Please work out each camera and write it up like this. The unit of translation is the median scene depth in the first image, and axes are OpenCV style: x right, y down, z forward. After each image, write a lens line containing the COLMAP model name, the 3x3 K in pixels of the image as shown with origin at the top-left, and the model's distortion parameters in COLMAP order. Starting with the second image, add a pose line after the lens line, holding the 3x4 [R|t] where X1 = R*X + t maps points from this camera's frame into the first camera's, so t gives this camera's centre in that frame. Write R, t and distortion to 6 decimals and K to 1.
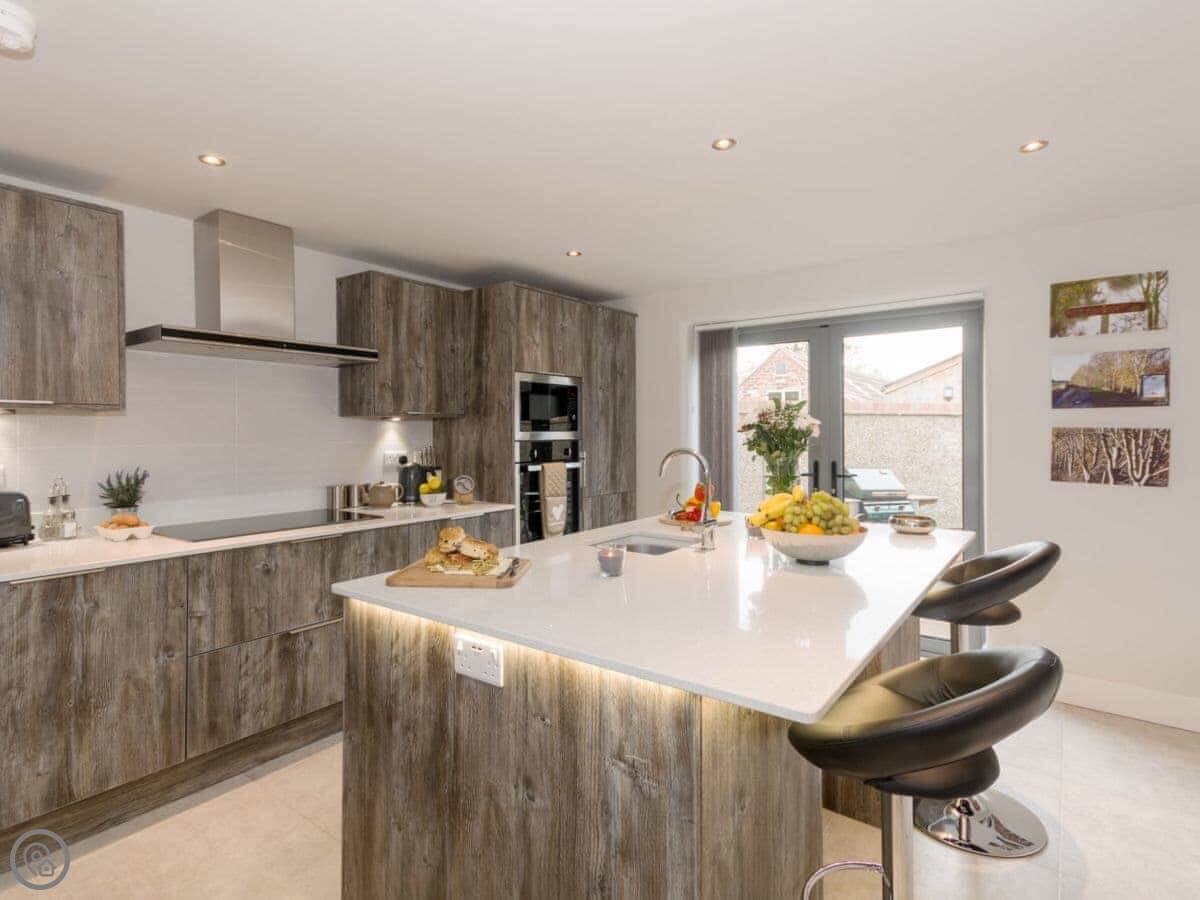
lens RADIAL K [[607.9, 0, 599.0], [0, 607.9, 434.3], [0, 0, 1]] dist [0.036679, 0.000199]
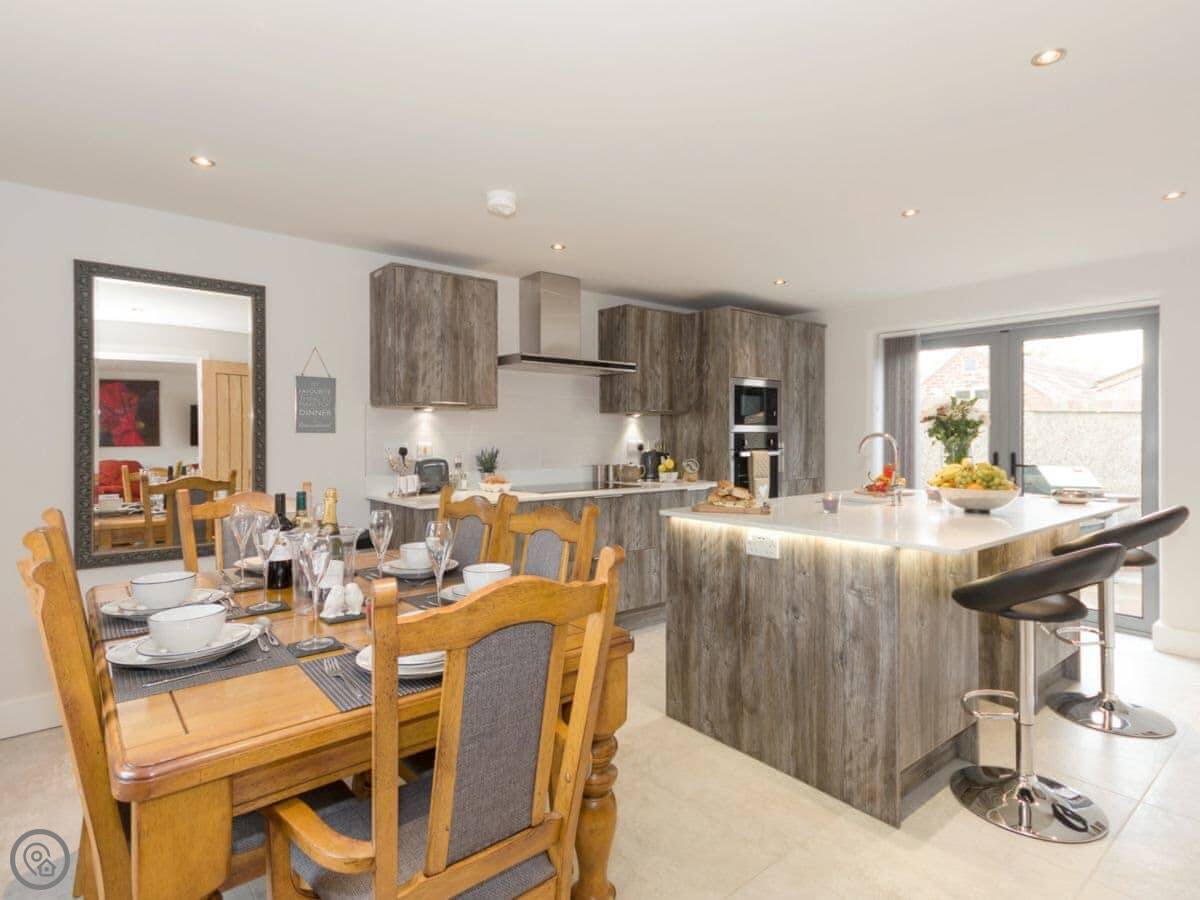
lens RADIAL K [[637.3, 0, 636.8], [0, 637.3, 436.5], [0, 0, 1]] dist [0.041226, 0.000532]
pose [[0.981751, 0.003348, -0.190143, -0.086644], [-0.003480, 0.999994, -0.000360, 0.023492], [0.190140, 0.001015, 0.981756, -0.379401]]
